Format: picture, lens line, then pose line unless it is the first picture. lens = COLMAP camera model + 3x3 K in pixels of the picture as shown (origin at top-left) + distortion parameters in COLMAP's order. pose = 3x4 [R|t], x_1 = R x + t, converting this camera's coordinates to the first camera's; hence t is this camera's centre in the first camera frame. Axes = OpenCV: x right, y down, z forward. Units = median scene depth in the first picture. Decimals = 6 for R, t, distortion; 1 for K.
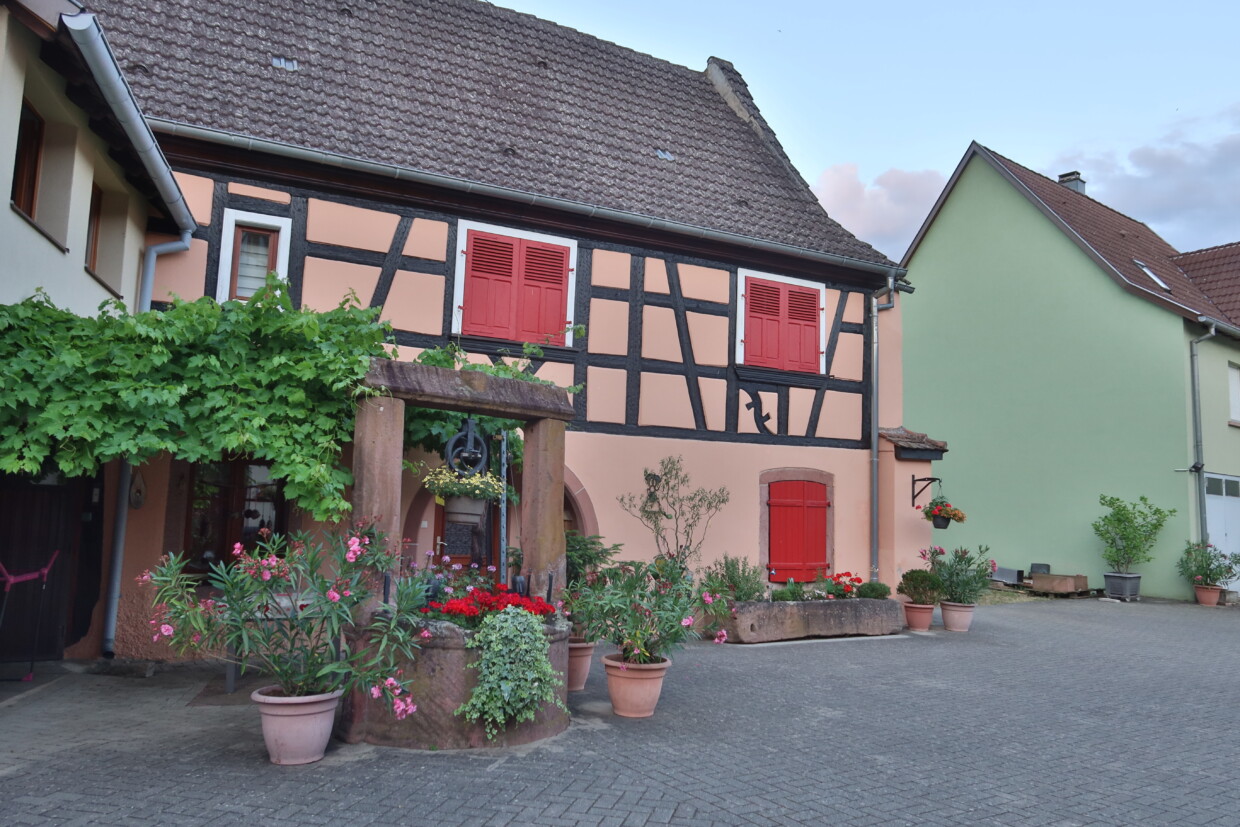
lens RADIAL K [[904.8, 0, 620.0], [0, 904.8, 413.5], [0, 0, 1]] dist [-0.025178, 0.001298]
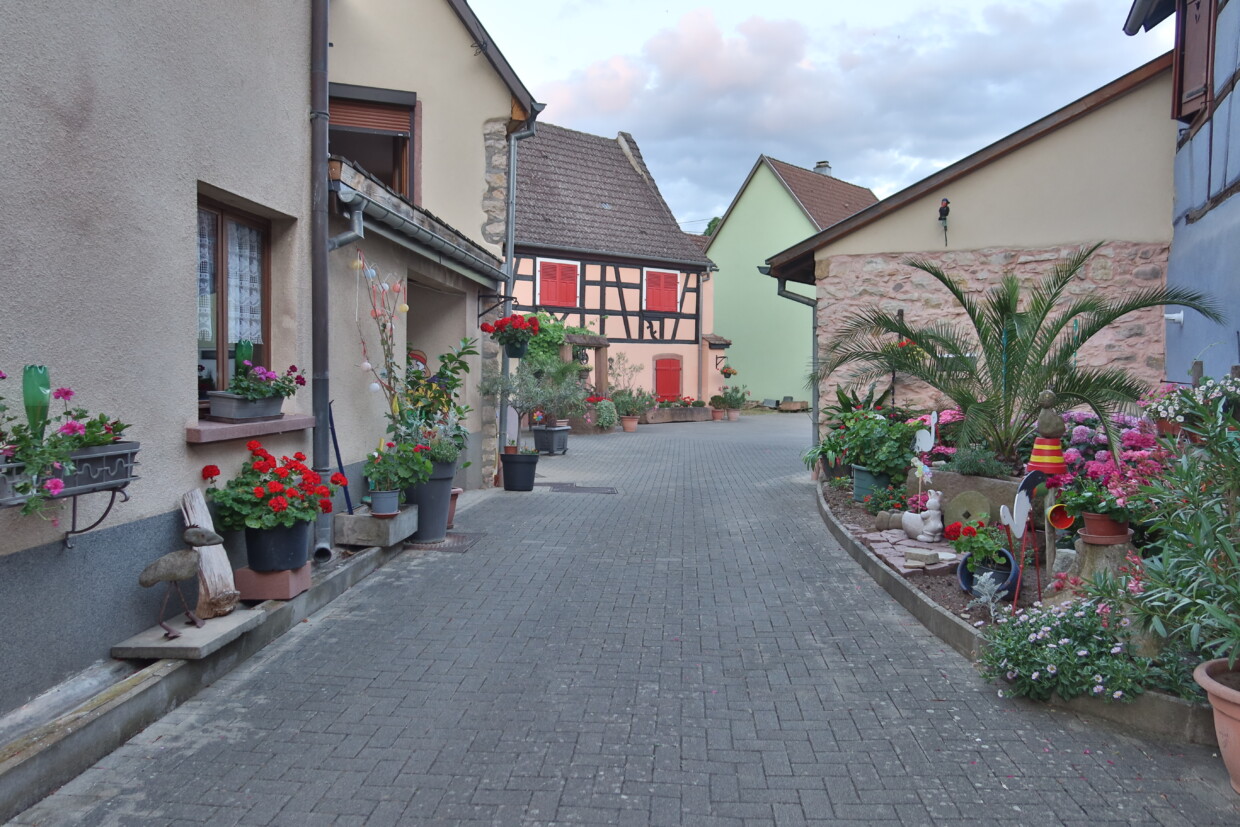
lens RADIAL K [[904.8, 0, 620.0], [0, 904.8, 413.5], [0, 0, 1]] dist [-0.025178, 0.001298]
pose [[0.985047, -0.029046, 0.169817, -0.331238], [0.002333, 0.987844, 0.155434, -0.152257], [-0.172267, -0.152714, 0.973141, -1.293778]]
